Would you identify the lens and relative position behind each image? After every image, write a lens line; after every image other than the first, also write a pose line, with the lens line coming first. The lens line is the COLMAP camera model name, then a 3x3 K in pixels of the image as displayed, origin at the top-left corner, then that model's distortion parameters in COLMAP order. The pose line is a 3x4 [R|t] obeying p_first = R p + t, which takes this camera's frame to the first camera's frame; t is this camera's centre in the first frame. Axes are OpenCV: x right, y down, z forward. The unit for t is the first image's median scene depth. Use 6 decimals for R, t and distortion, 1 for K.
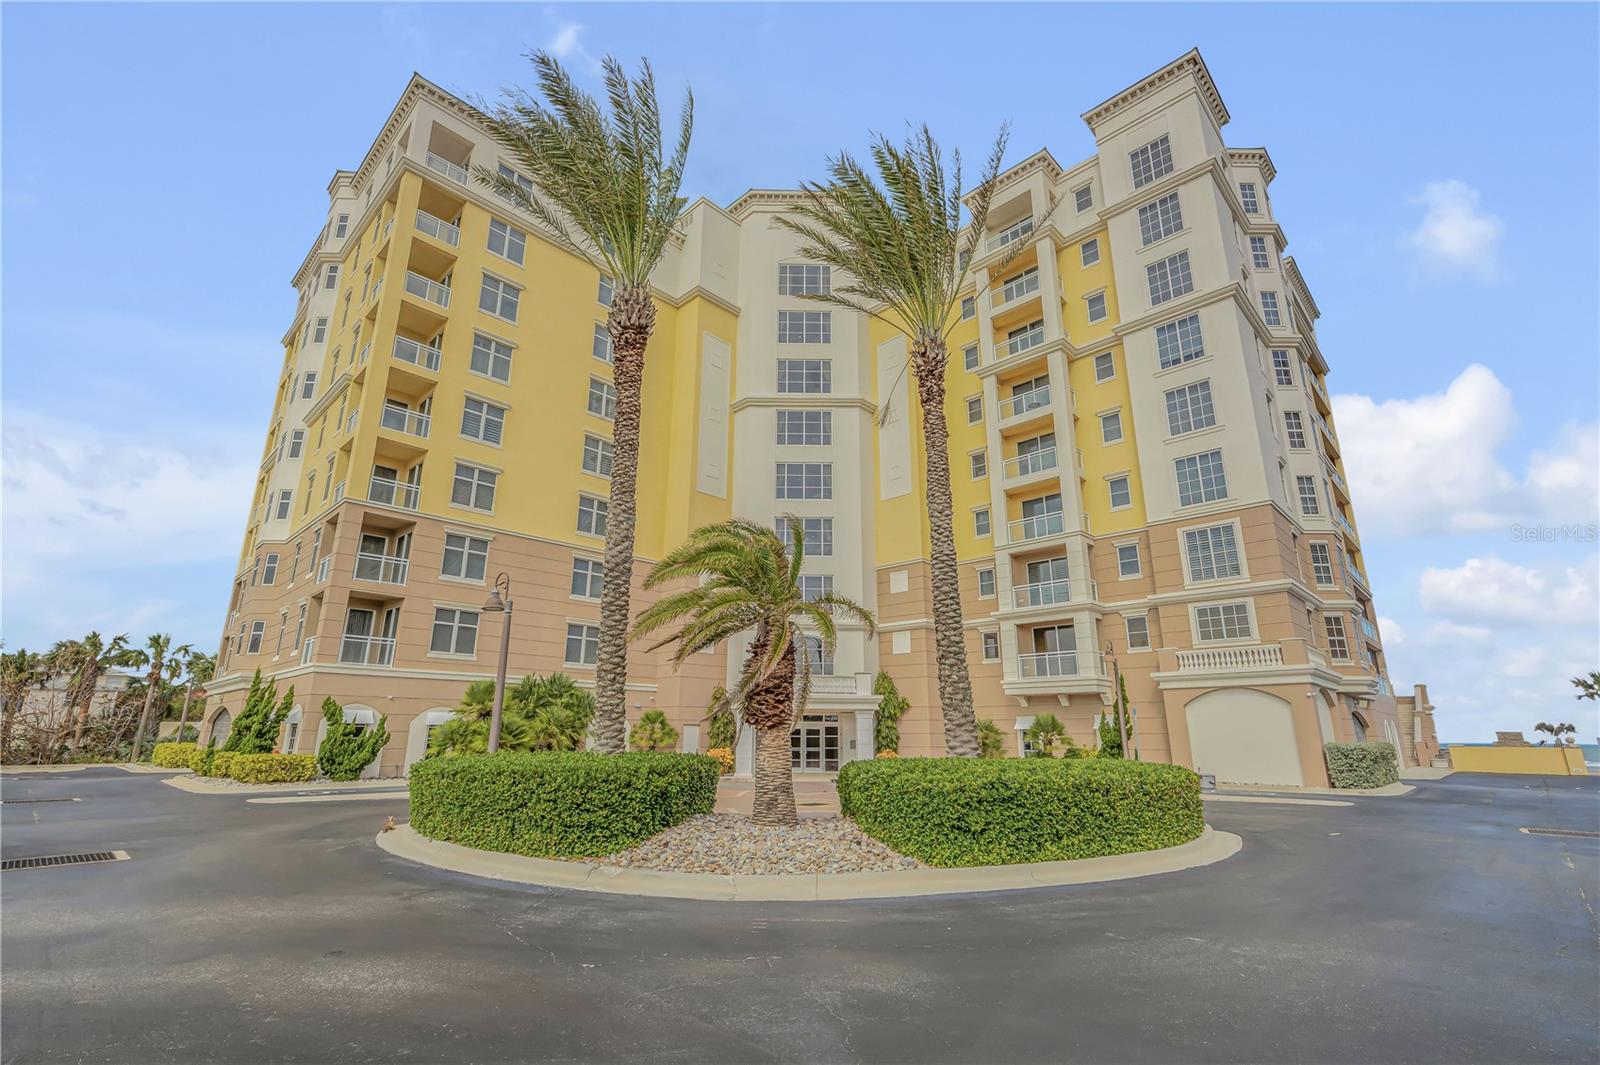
lens RADIAL K [[723.5, 0, 801.5], [0, 723.5, 526.1], [0, 0, 1]] dist [0.004830, -0.000521]
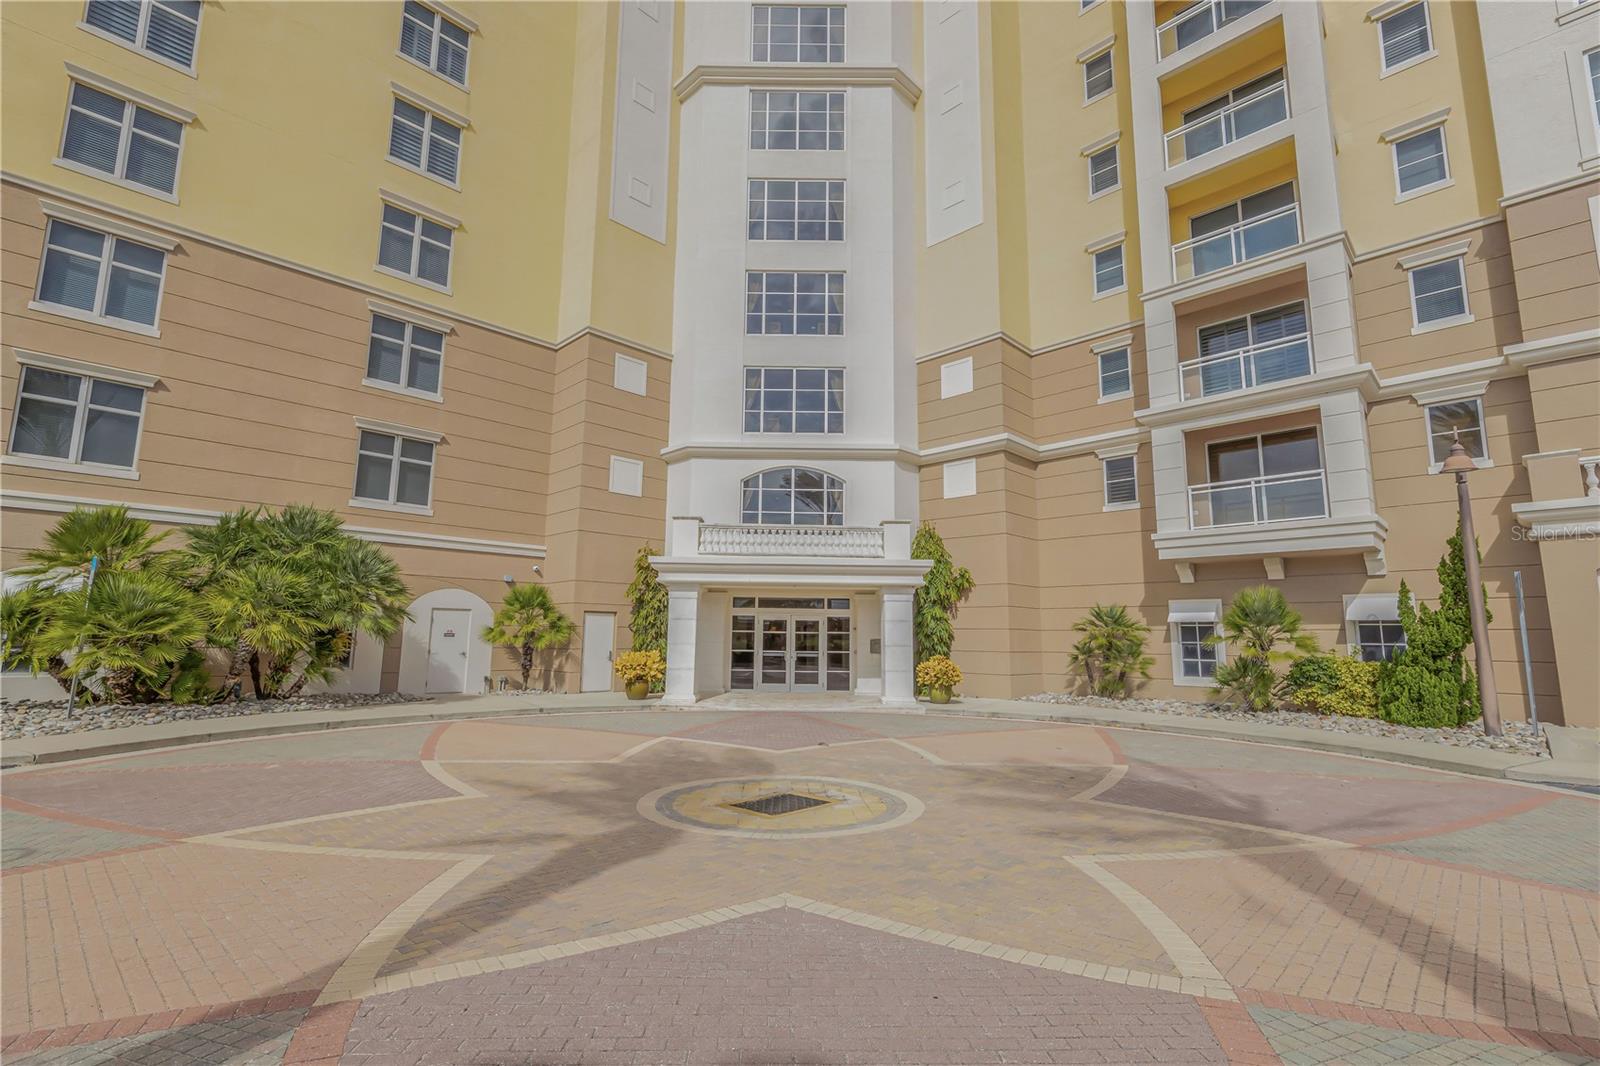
lens RADIAL K [[723.5, 0, 802.1], [0, 723.5, 528.7], [0, 0, 1]] dist [0.004830, -0.000521]
pose [[0.999942, 0.006133, -0.008902, 0.016581], [-0.004933, 0.991620, 0.129092, 0.130339], [0.009619, -0.129040, 0.991593, 0.425851]]
